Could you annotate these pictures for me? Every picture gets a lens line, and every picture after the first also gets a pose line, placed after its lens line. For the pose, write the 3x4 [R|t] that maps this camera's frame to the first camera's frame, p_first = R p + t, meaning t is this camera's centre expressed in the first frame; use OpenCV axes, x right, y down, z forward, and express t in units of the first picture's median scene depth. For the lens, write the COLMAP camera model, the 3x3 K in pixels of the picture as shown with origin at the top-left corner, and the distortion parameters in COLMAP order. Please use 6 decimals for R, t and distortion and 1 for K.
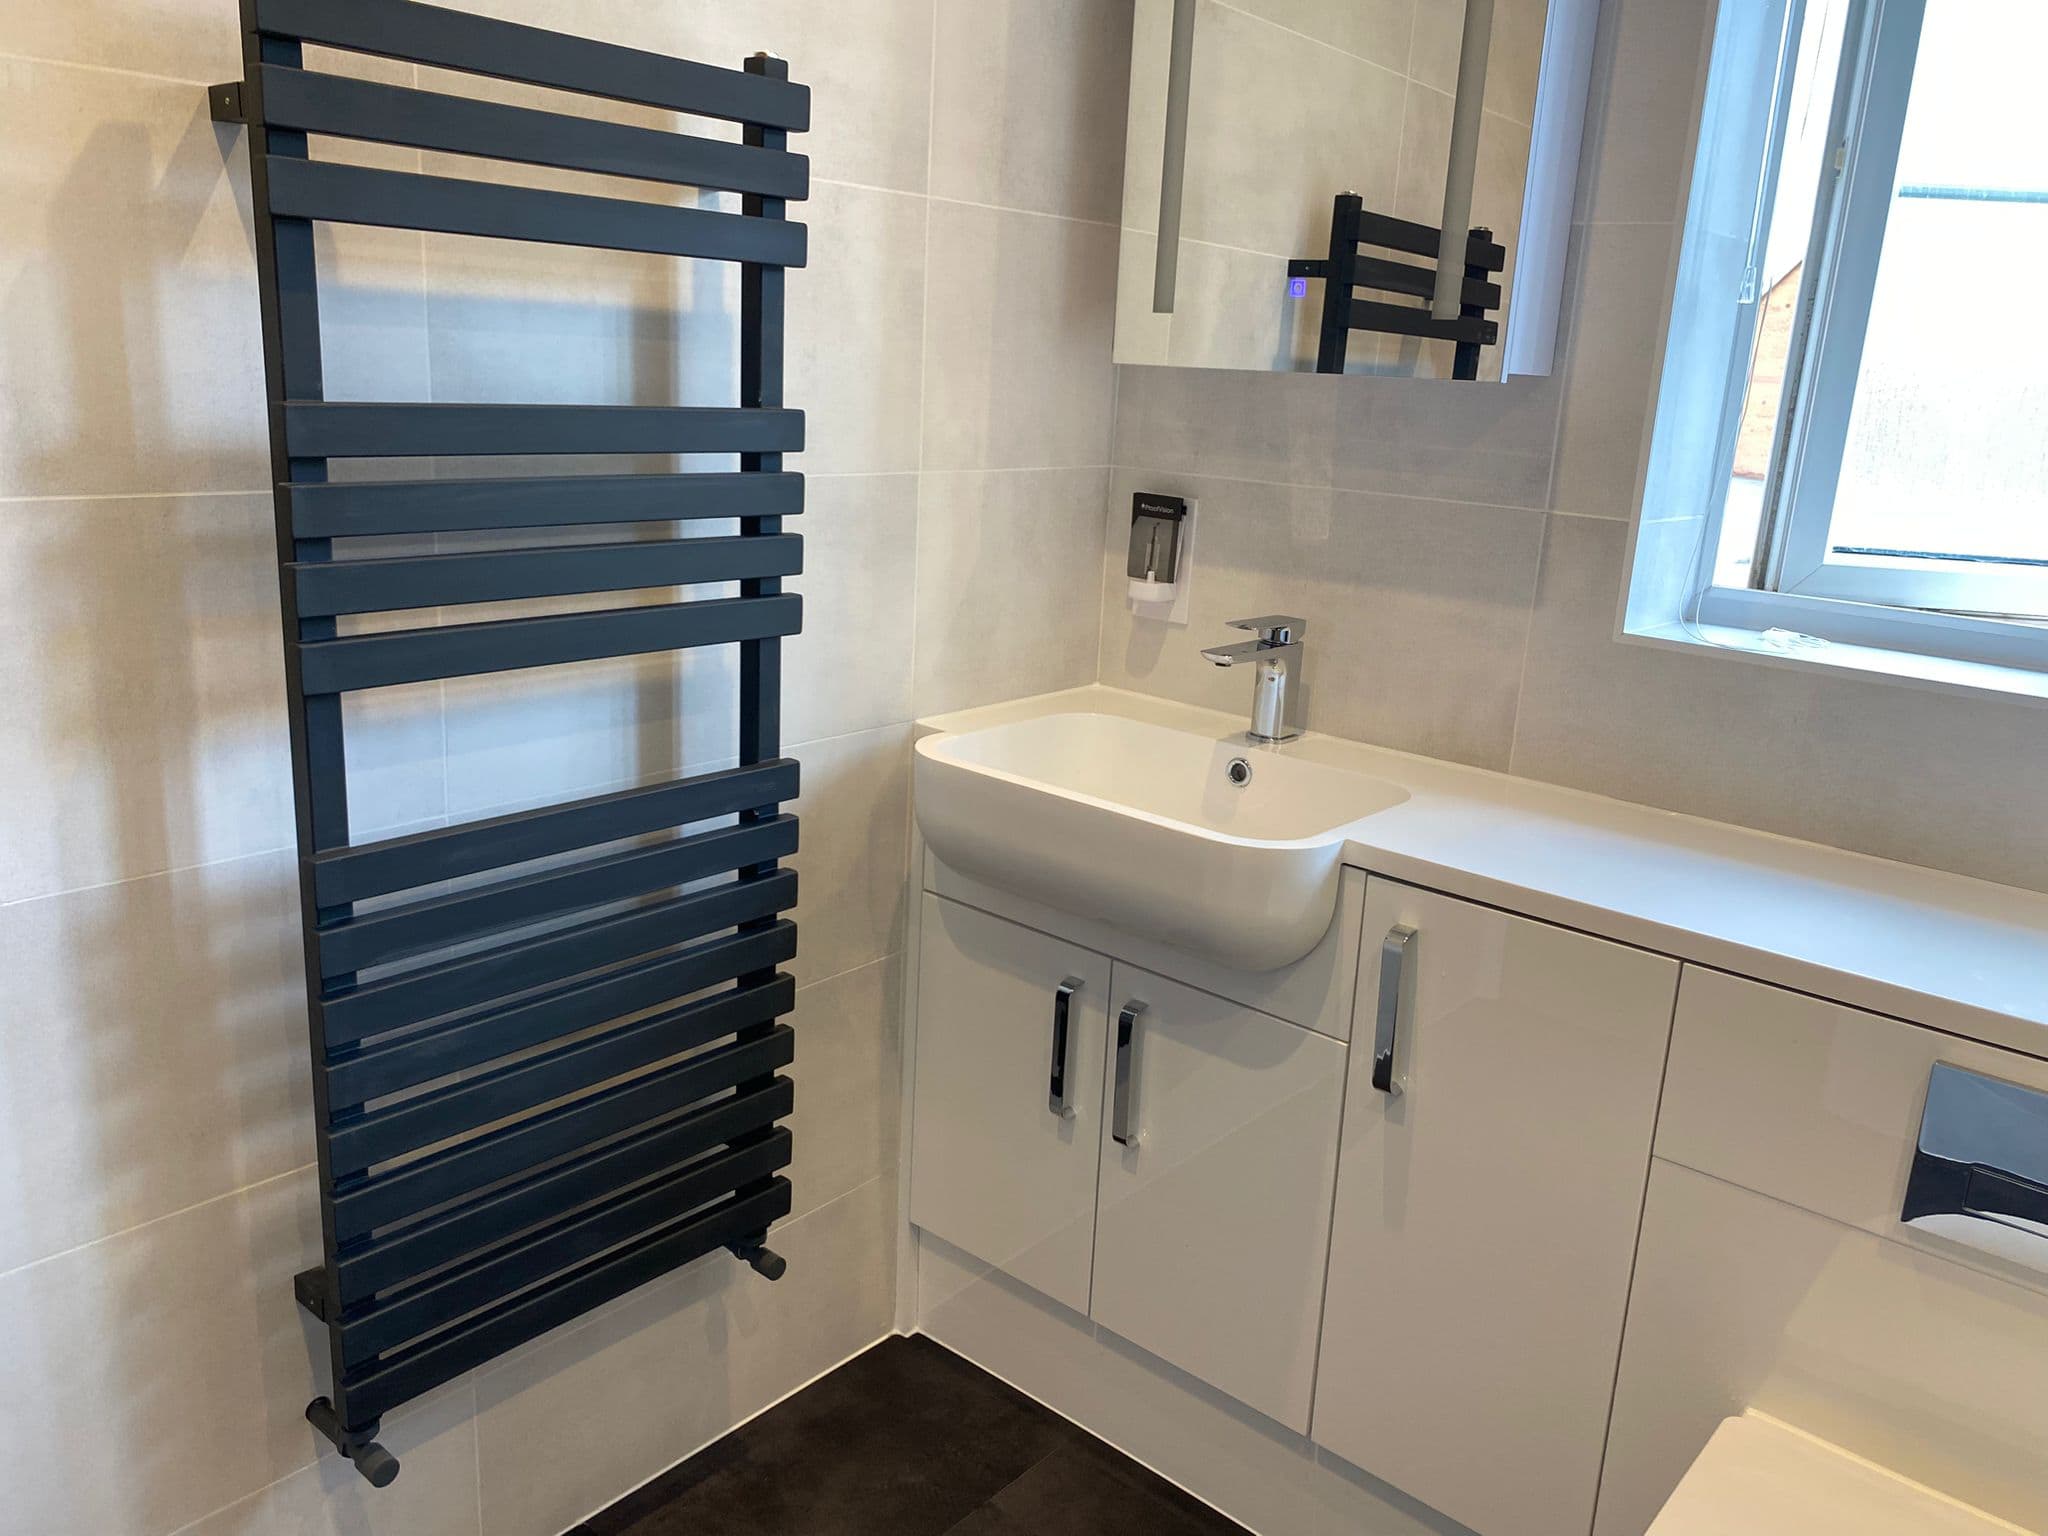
lens RADIAL K [[1548.3, 0, 1036.9], [0, 1548.3, 752.2], [0, 0, 1]] dist [0.129808, -0.298756]
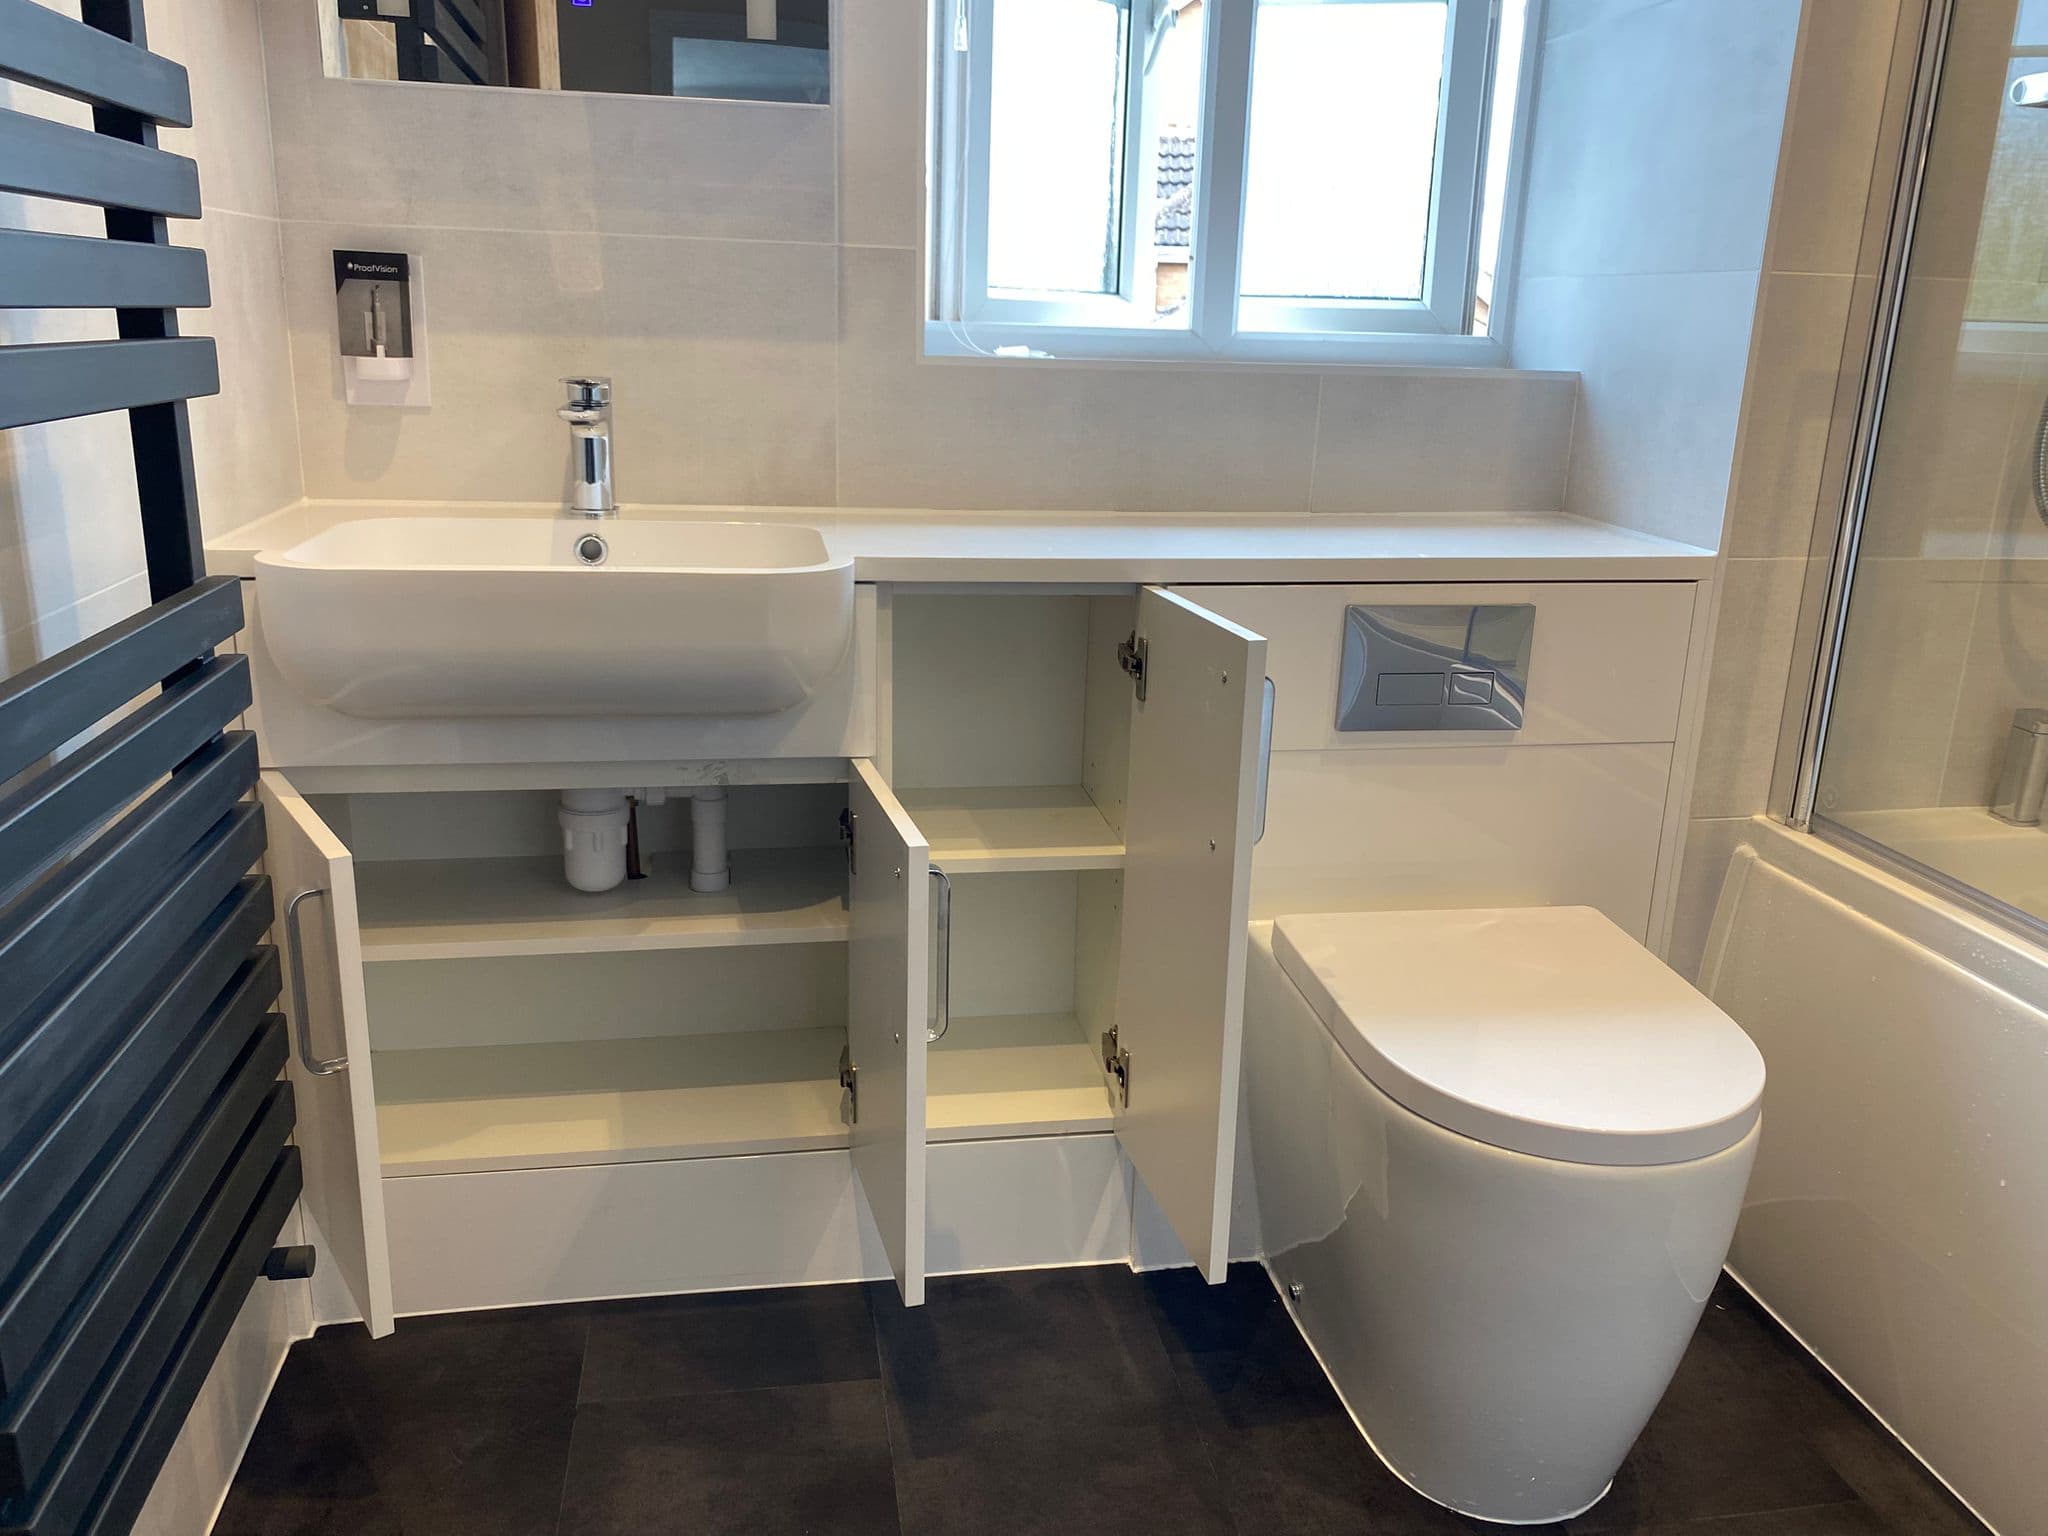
lens RADIAL K [[1573.9, 0, 1039.3], [0, 1573.9, 754.9], [0, 0, 1]] dist [-0.002808, 0.007121]
pose [[0.629522, -0.239332, 0.739204, -0.429253], [0.194057, 0.969657, 0.148682, 0.045273], [-0.752359, 0.049849, 0.656864, 0.211115]]
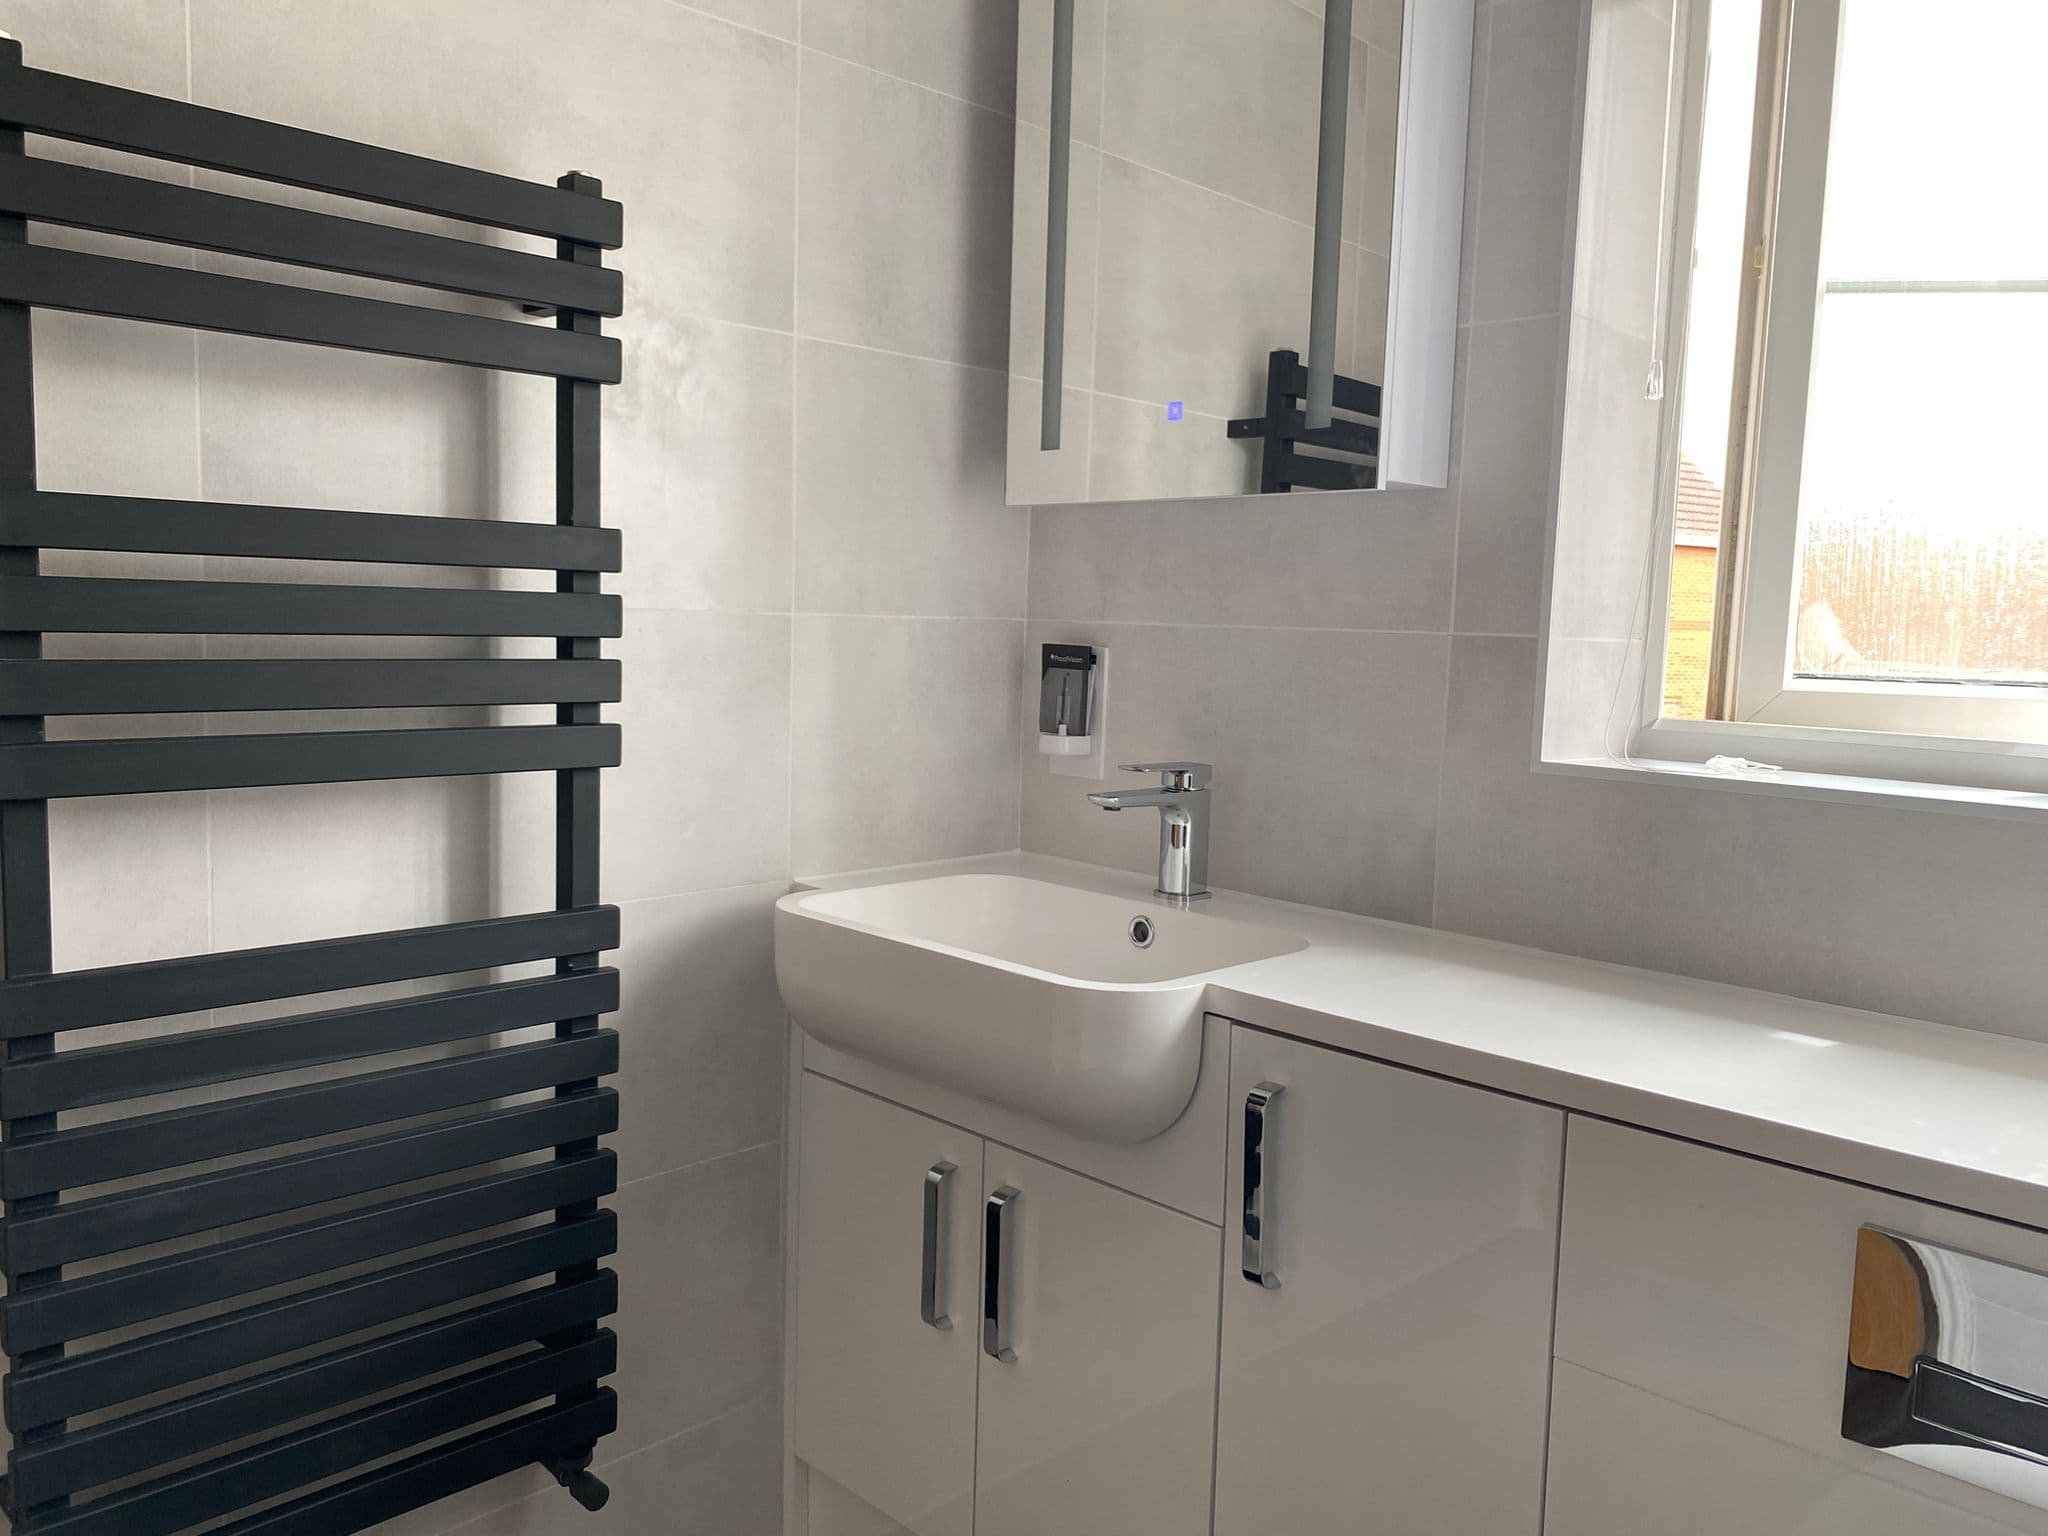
lens RADIAL K [[1554.7, 0, 1024.0], [0, 1554.7, 768.0], [0, 0, 1]] dist [0.067485, -0.132695]
pose [[0.996371, -0.015116, -0.083769, 0.144750], [0.002126, 0.988218, -0.153036, 0.059078], [0.085095, 0.152302, 0.984664, 0.090562]]
